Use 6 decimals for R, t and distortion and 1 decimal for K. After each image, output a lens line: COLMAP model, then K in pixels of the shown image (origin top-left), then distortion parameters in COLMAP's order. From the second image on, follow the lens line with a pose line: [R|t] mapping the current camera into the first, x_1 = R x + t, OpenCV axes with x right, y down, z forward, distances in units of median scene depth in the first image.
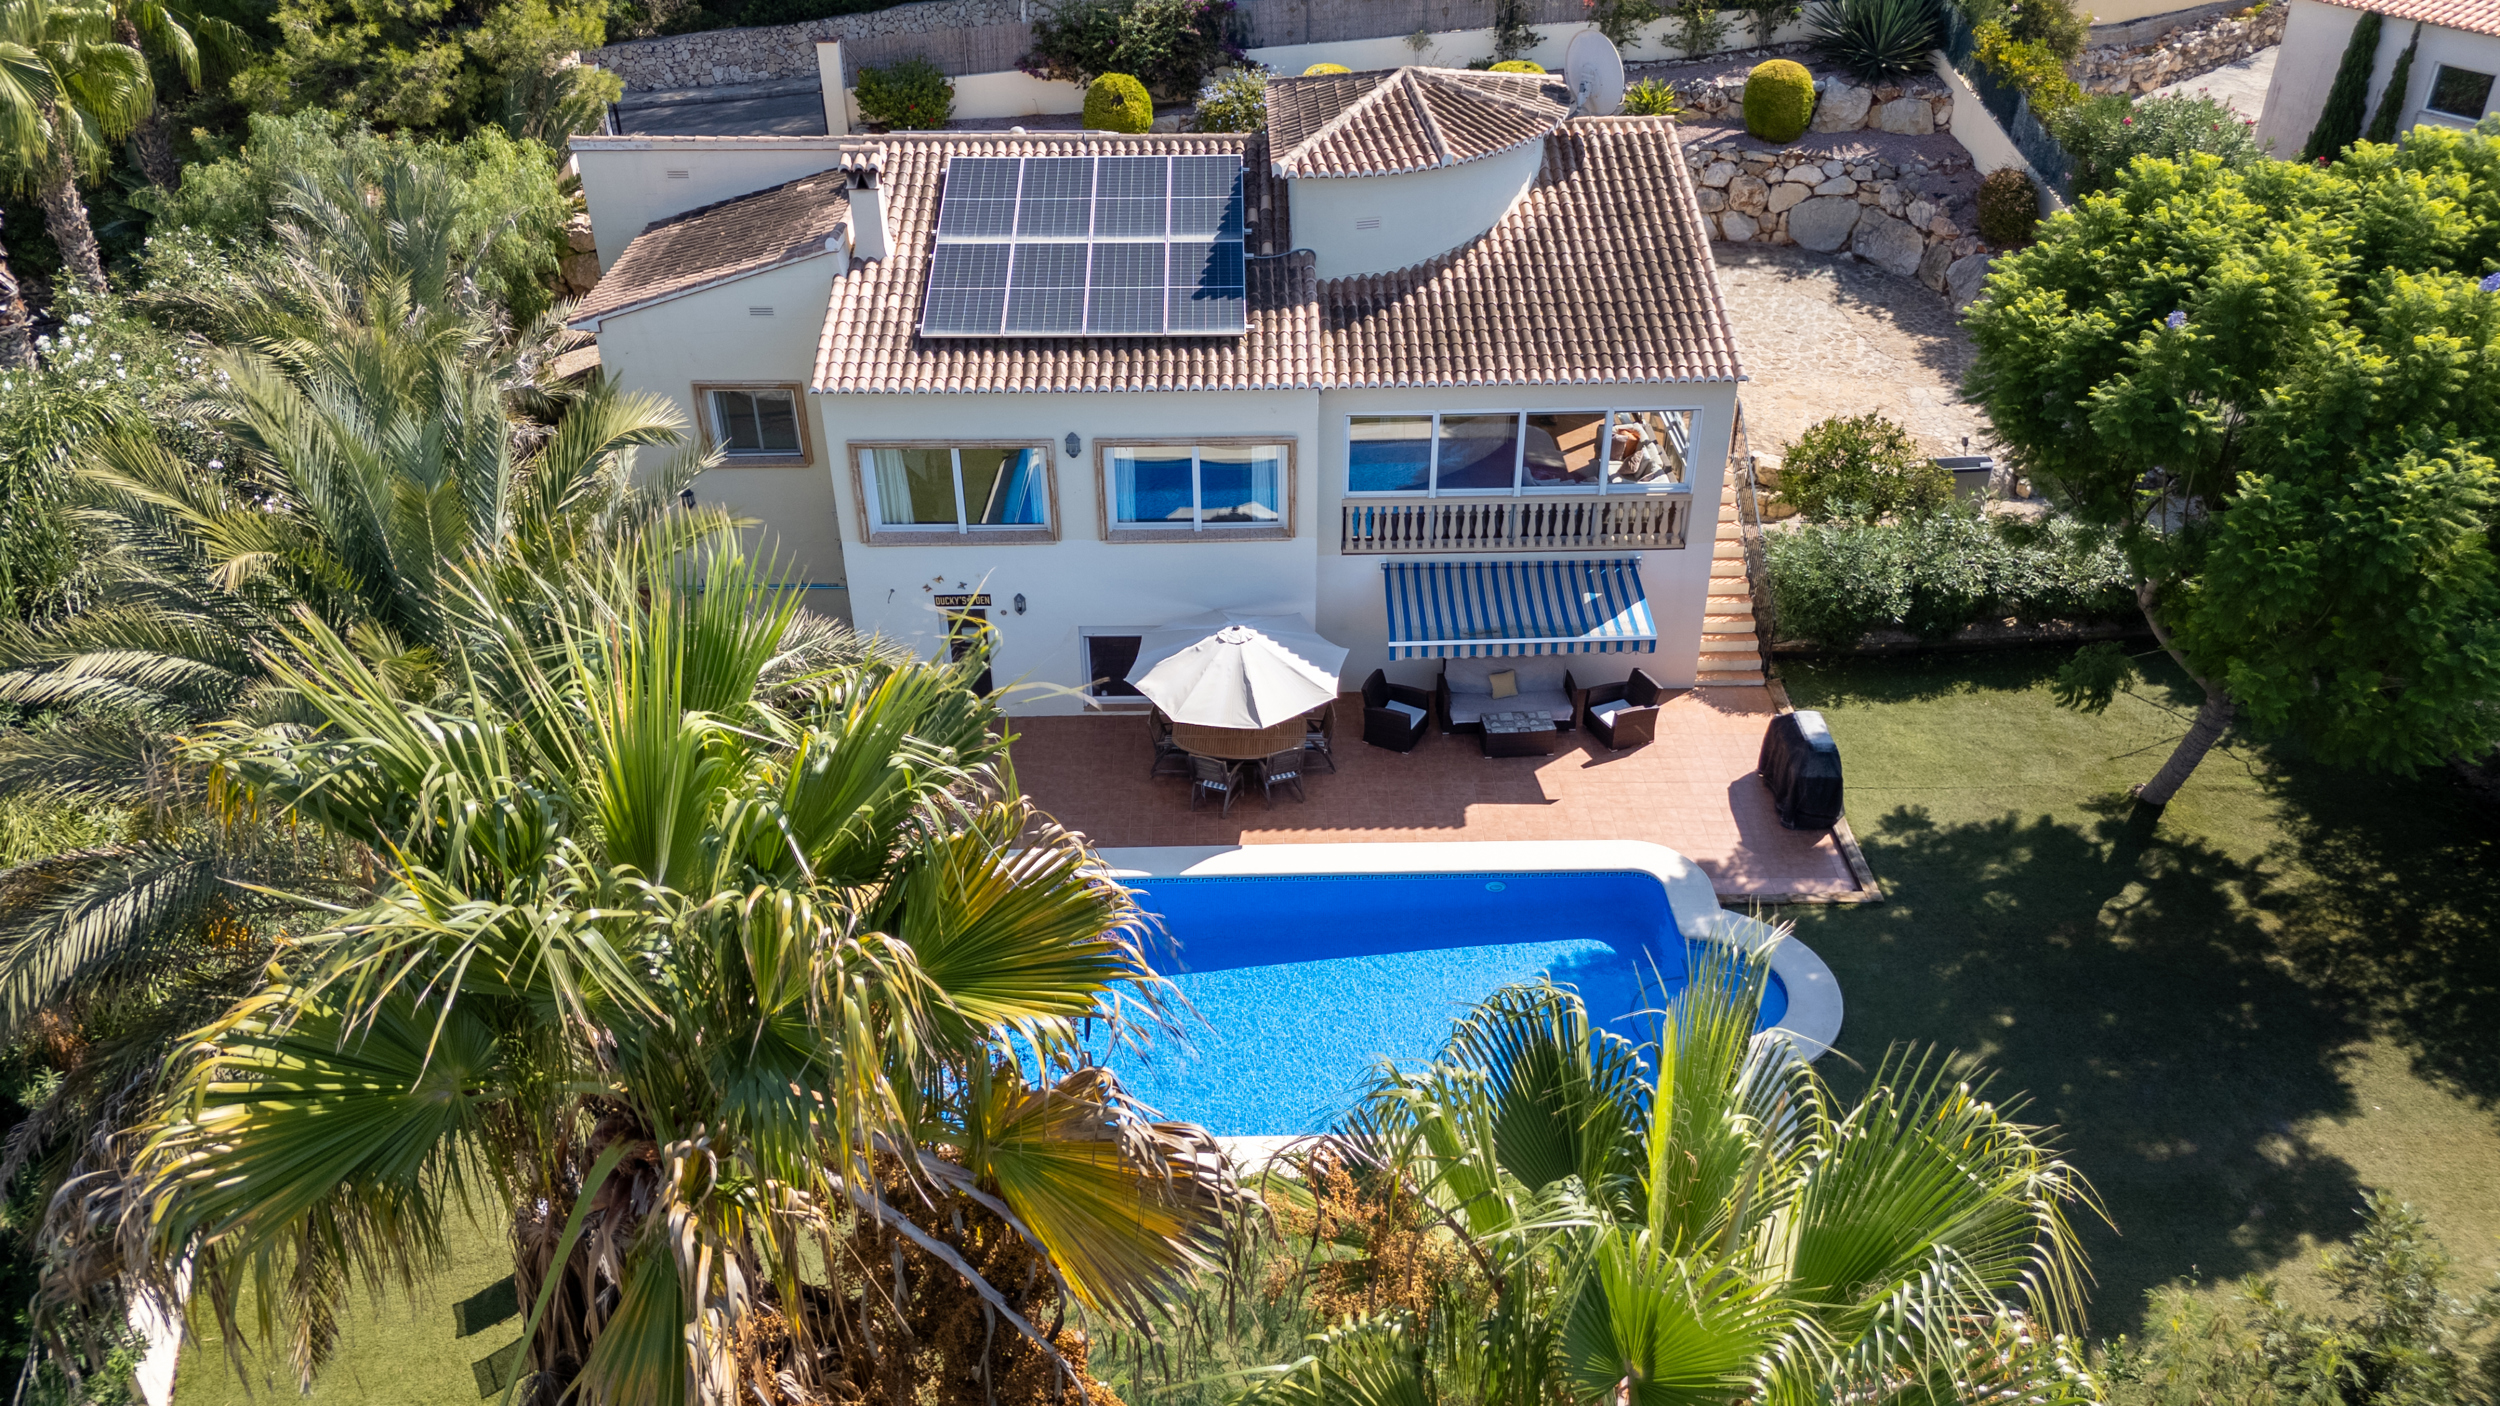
lens RADIAL K [[1838.8, 0, 1253.2], [0, 1838.8, 699.4], [0, 0, 1]] dist [0.071782, -0.071584]
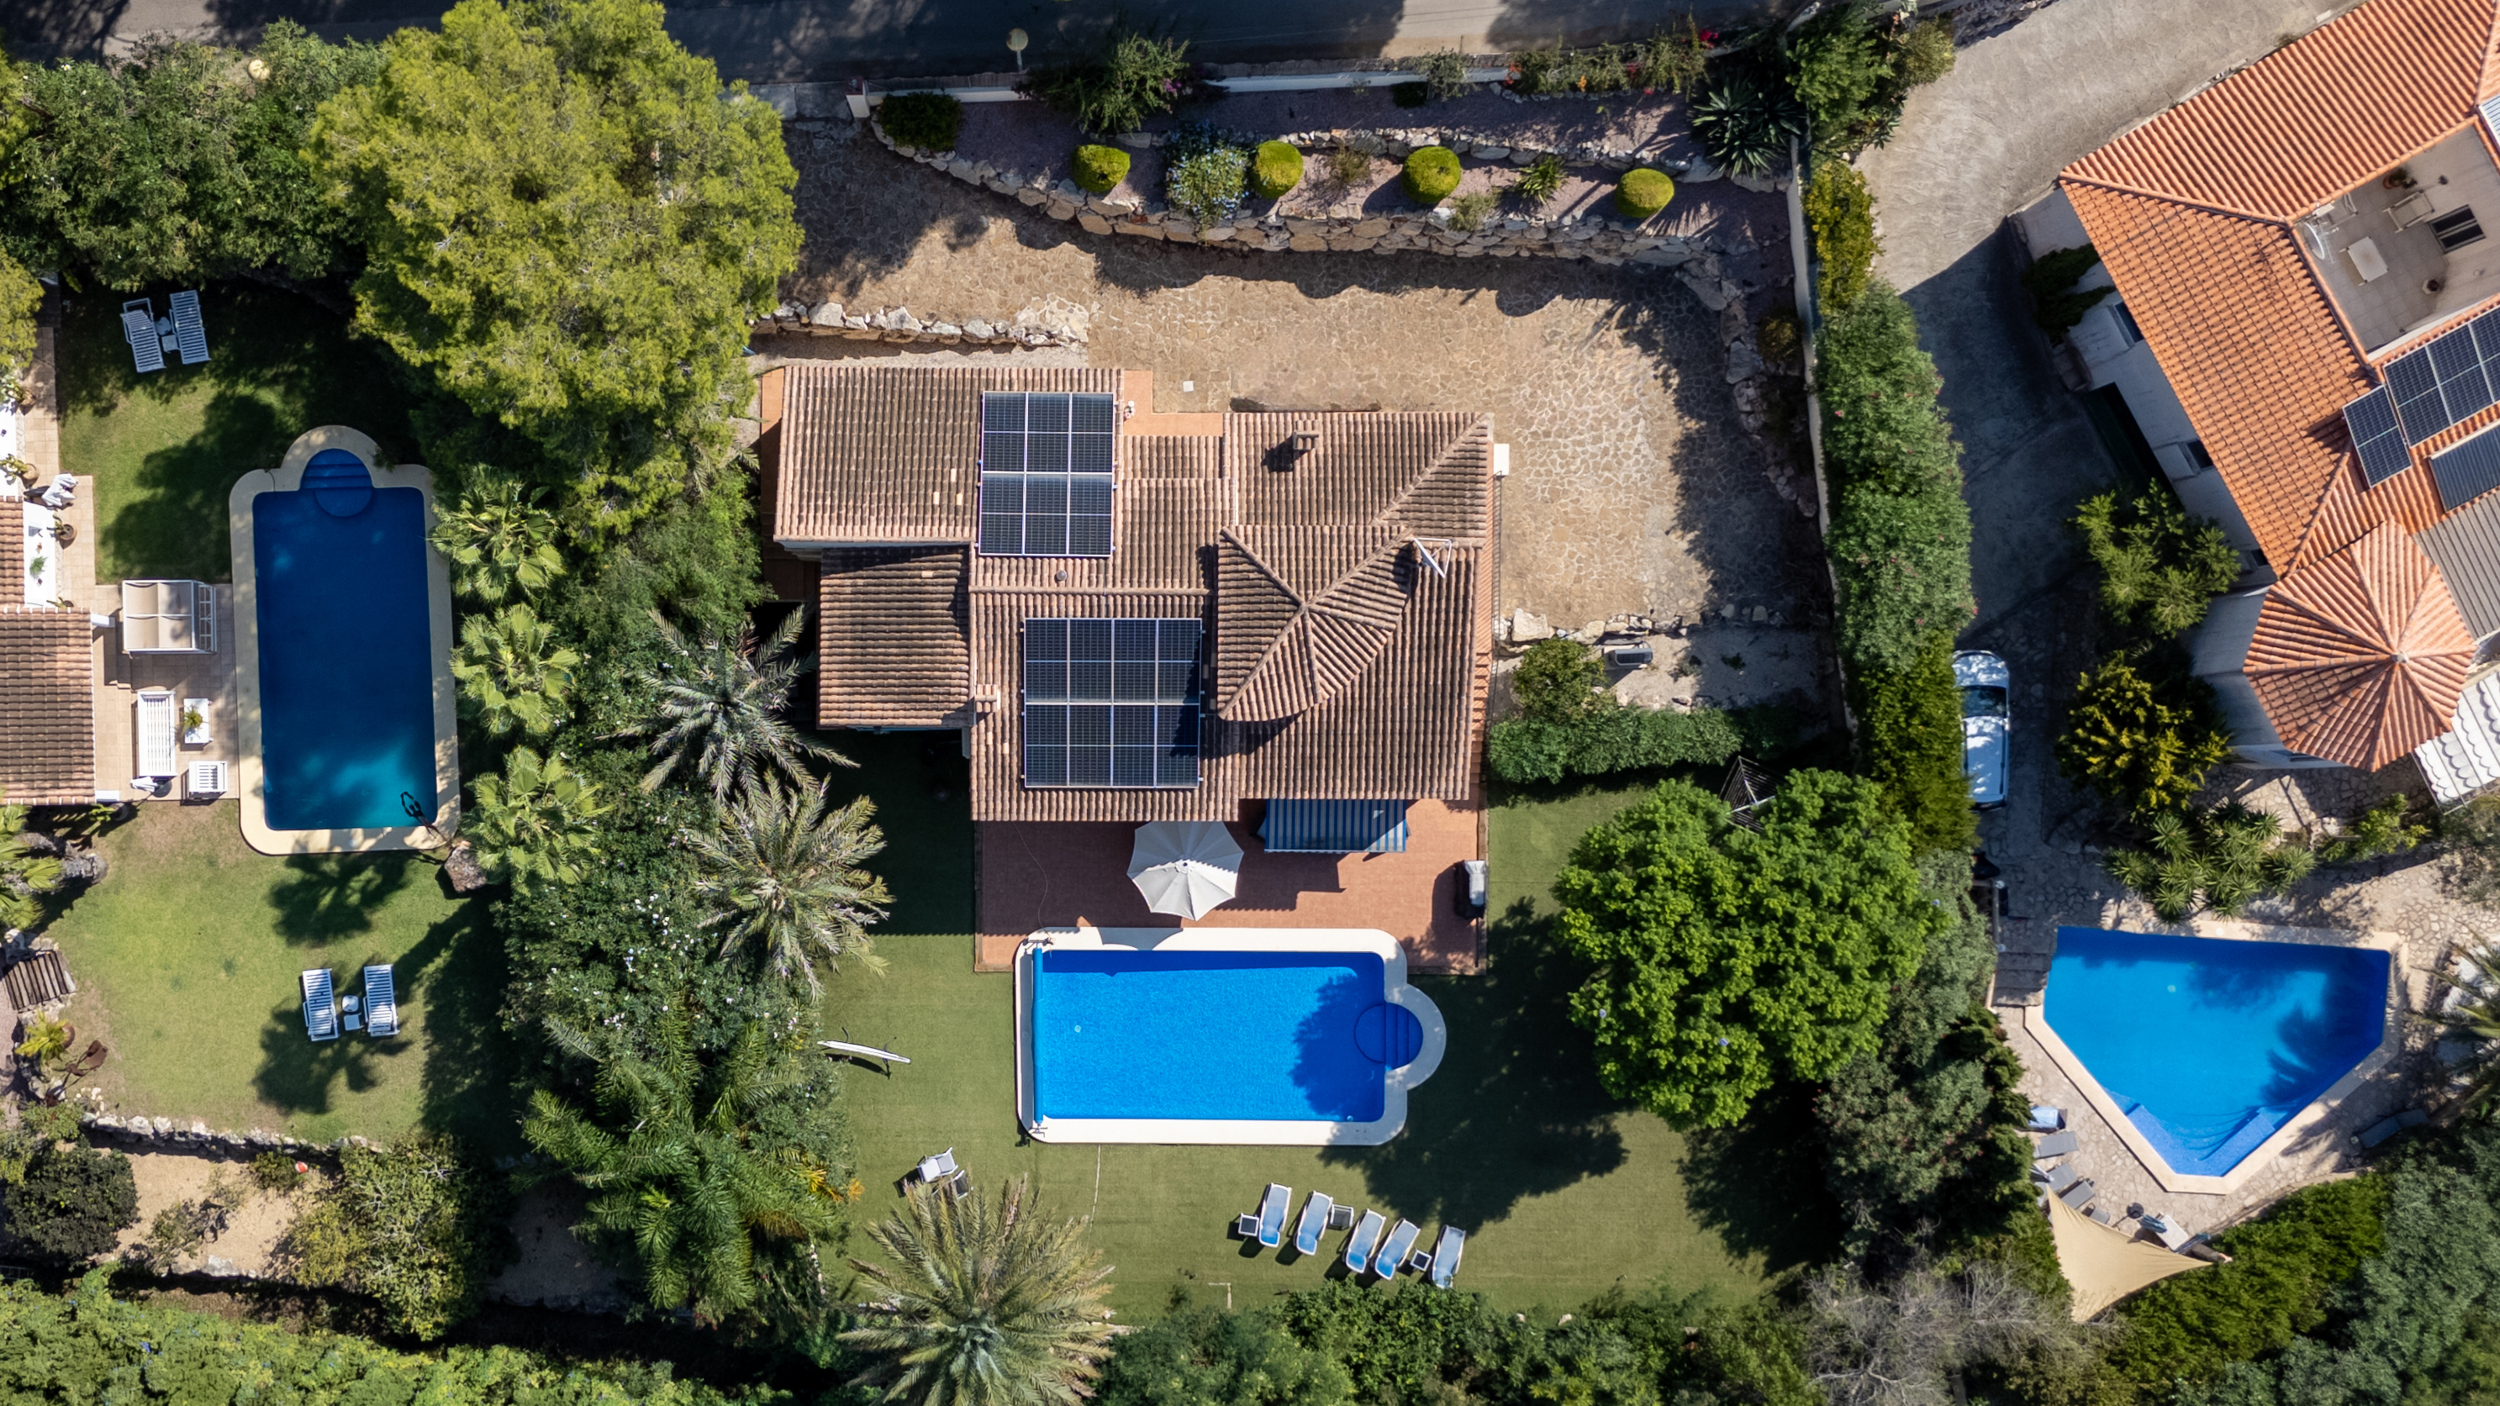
lens RADIAL K [[1838.8, 0, 1253.2], [0, 1838.8, 699.4], [0, 0, 1]] dist [0.071782, -0.071584]
pose [[0.999522, 0.026622, -0.015730, 0.087869], [-0.000335, 0.517995, 0.855384, -1.685216], [0.030920, -0.854969, 0.517756, 0.146401]]
